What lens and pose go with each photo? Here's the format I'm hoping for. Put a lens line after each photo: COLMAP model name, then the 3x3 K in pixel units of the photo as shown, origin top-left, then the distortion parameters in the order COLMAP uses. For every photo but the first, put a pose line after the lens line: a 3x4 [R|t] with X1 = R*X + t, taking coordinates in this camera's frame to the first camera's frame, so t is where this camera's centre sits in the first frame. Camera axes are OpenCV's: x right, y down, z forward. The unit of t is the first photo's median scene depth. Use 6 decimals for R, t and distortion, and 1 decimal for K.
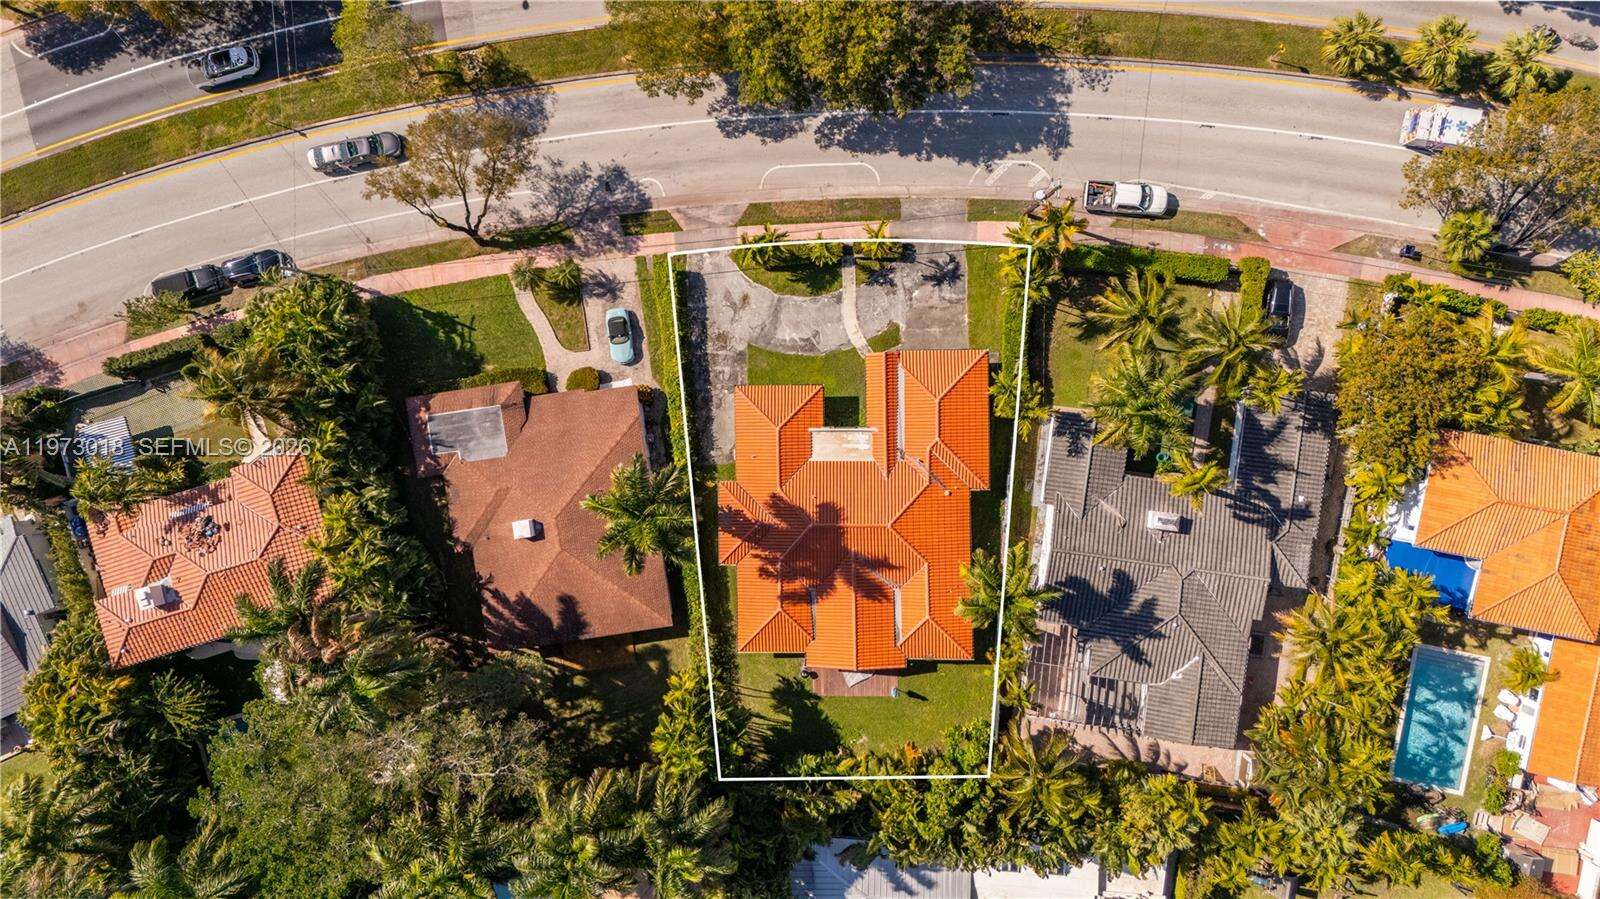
lens RADIAL K [[1106.5, 0, 789.2], [0, 1106.5, 457.2], [0, 0, 1]] dist [0.052979, -0.002799]
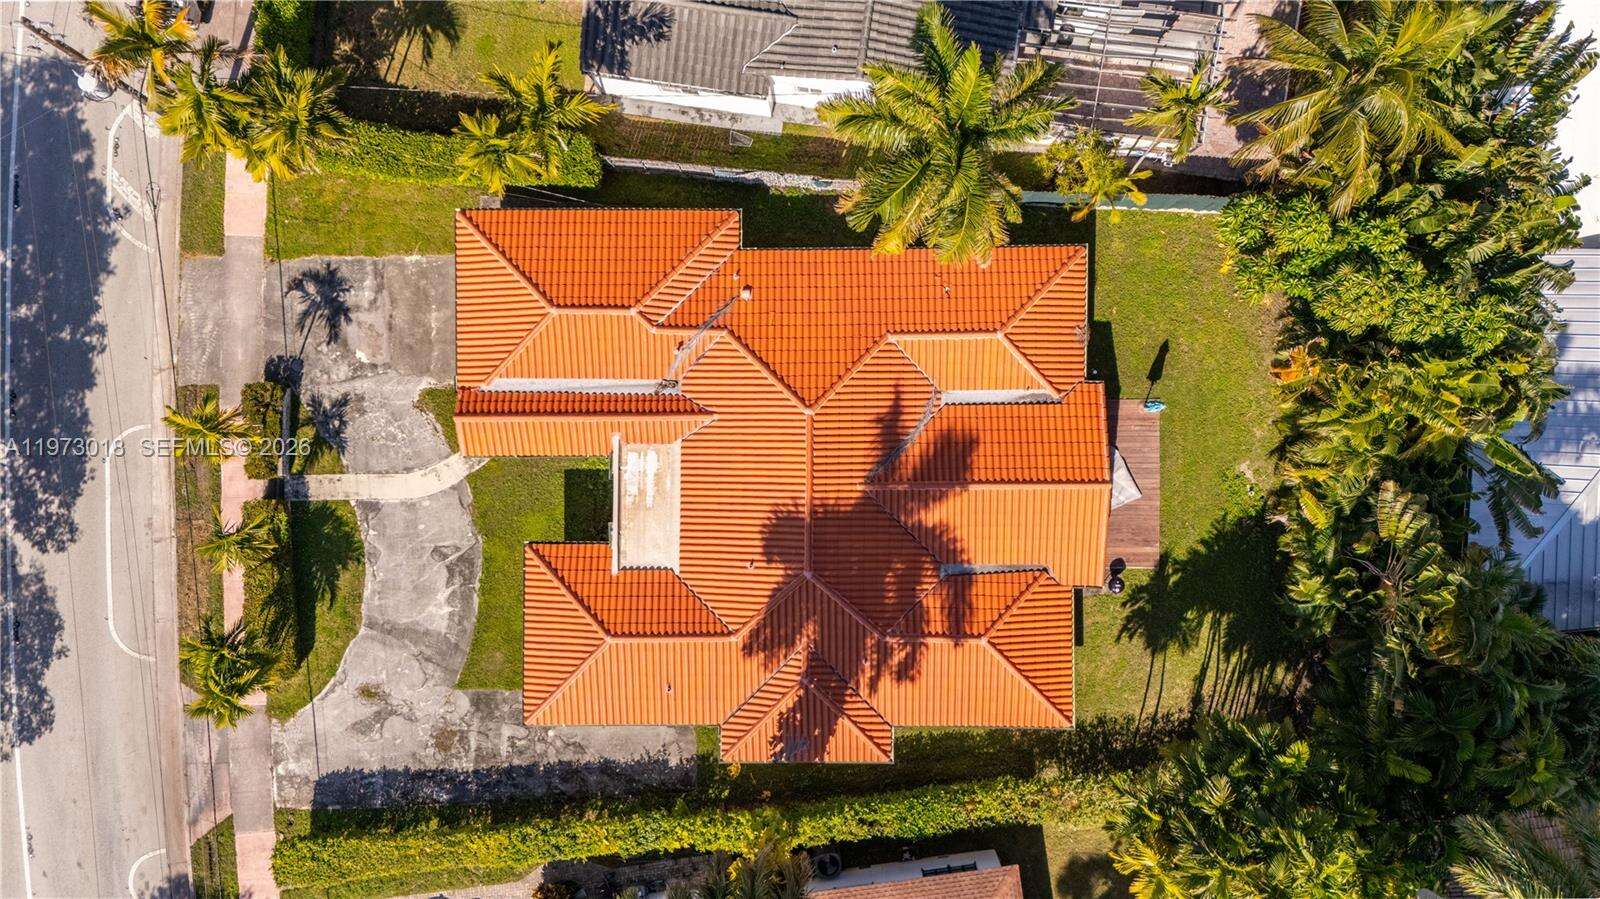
lens RADIAL K [[1213.8, 0, 797.1], [0, 1213.8, 458.6], [0, 0, 1]] dist [0.049599, -0.035446]
pose [[0.012382, -0.998411, 0.054967, 0.039567], [0.999458, 0.010681, -0.031131, 0.070309], [0.030495, 0.055322, 0.998003, 0.453926]]
